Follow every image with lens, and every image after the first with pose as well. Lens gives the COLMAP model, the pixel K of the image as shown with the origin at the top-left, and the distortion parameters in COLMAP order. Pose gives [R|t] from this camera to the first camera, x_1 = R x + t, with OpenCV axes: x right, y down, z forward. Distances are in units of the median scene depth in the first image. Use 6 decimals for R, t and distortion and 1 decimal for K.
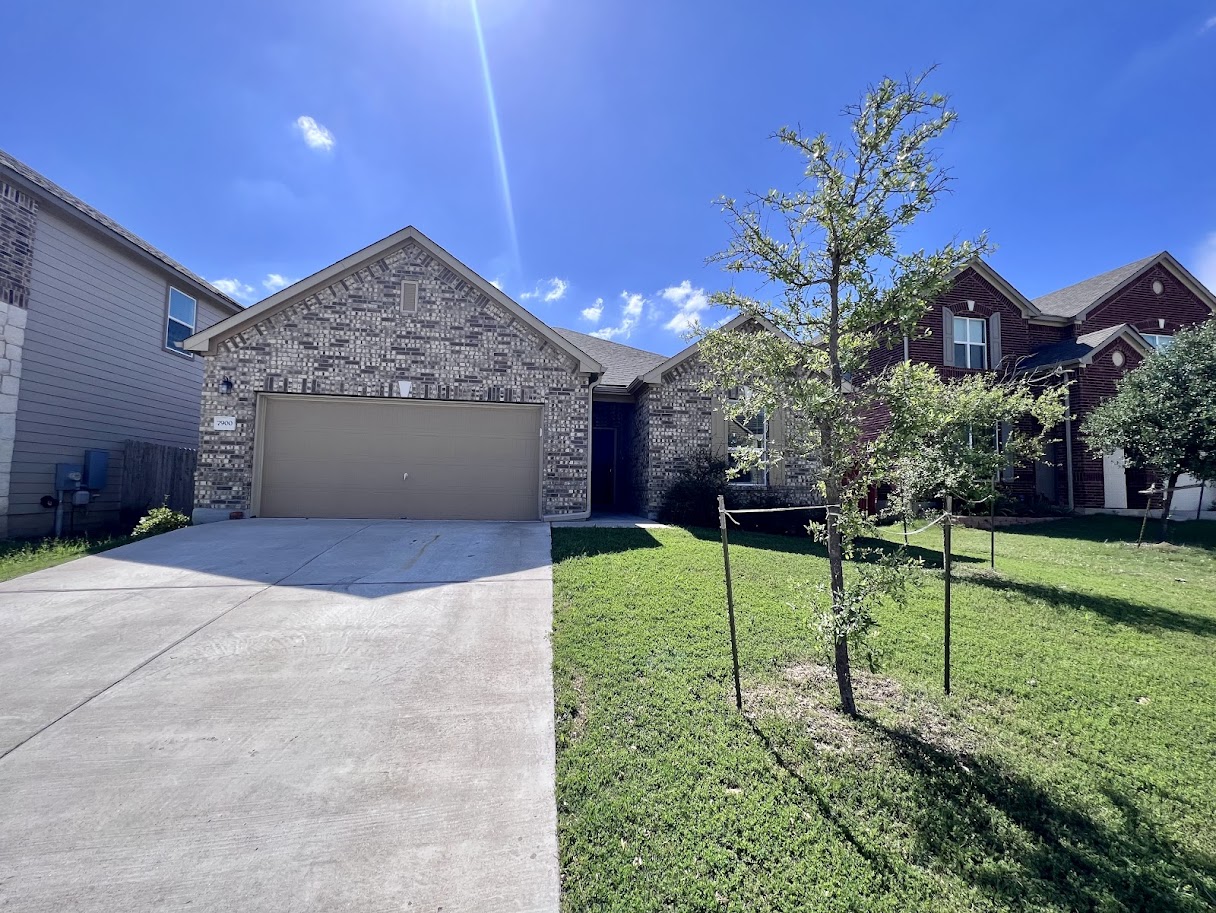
lens RADIAL K [[485.5, 0, 611.1], [0, 485.5, 456.0], [0, 0, 1]] dist [-0.001683, 0.000119]
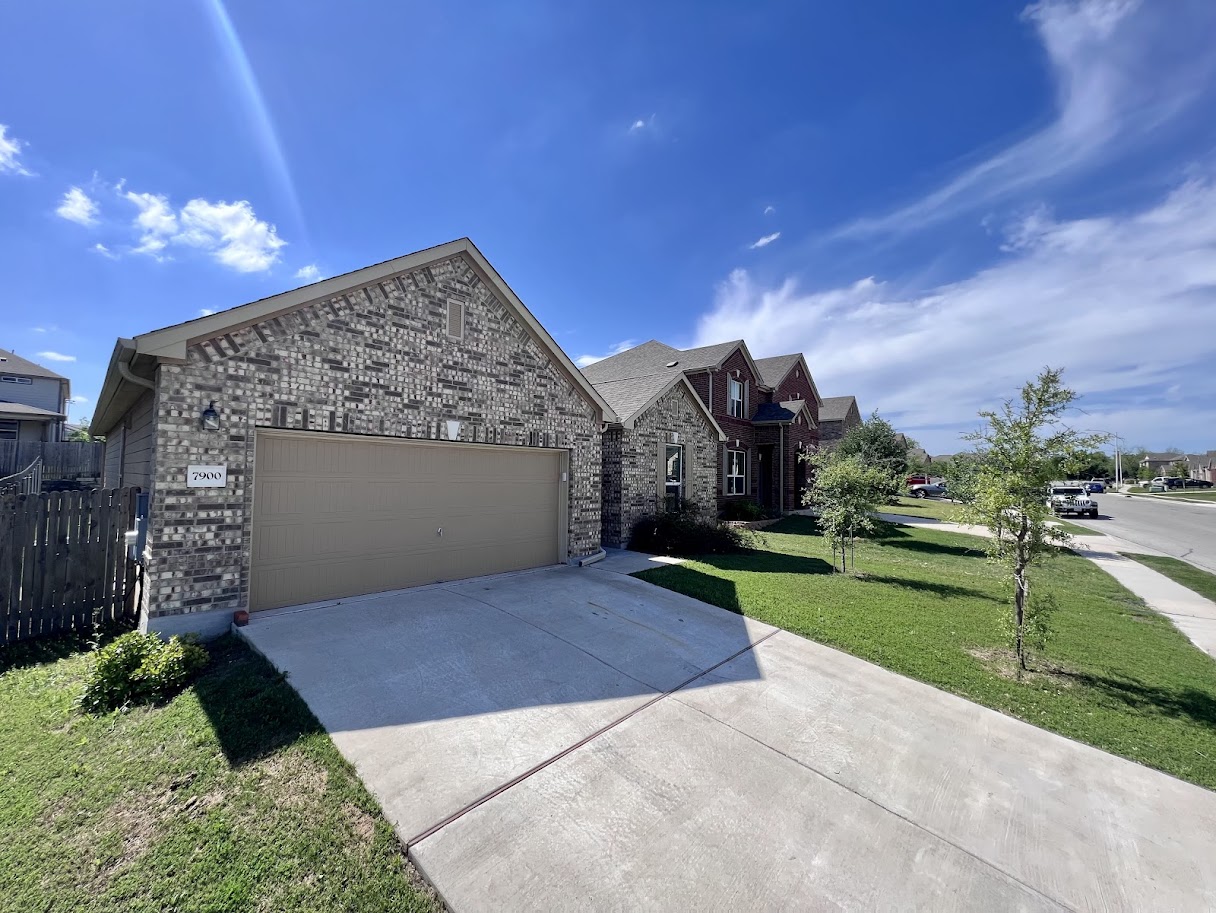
lens RADIAL K [[485.5, 0, 611.1], [0, 485.5, 455.2], [0, 0, 1]] dist [-0.001683, 0.000119]
pose [[0.773034, 0.022947, 0.633949, -0.743586], [-0.046973, 0.998673, 0.021130, -0.124866], [-0.632623, -0.046113, 0.773086, 0.168861]]
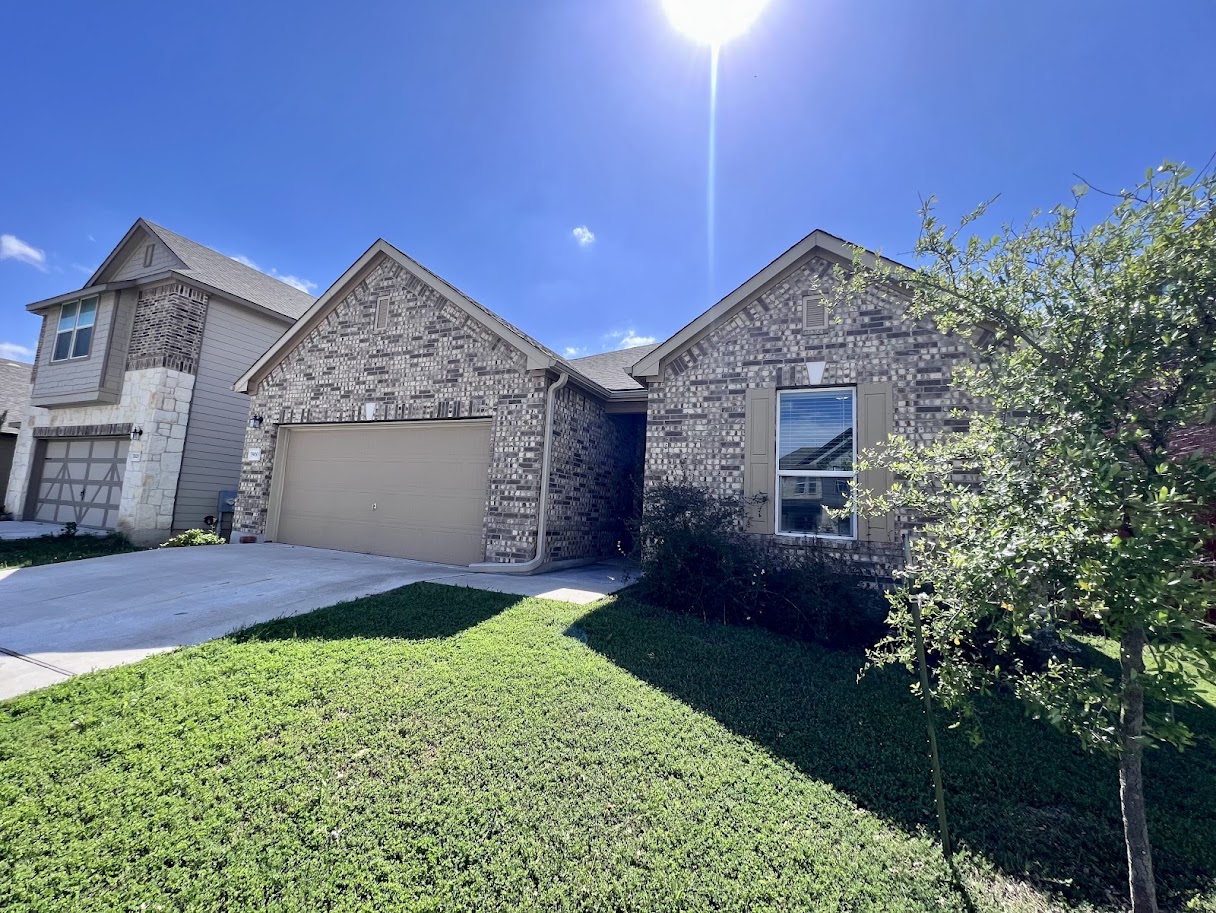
lens RADIAL K [[485.5, 0, 609.3], [0, 485.5, 457.1], [0, 0, 1]] dist [-0.001683, 0.000119]
pose [[0.850078, -0.031134, -0.525736, 0.440627], [-0.004811, 0.997750, -0.066865, 0.007793], [0.526635, 0.059370, 0.848016, 0.461056]]
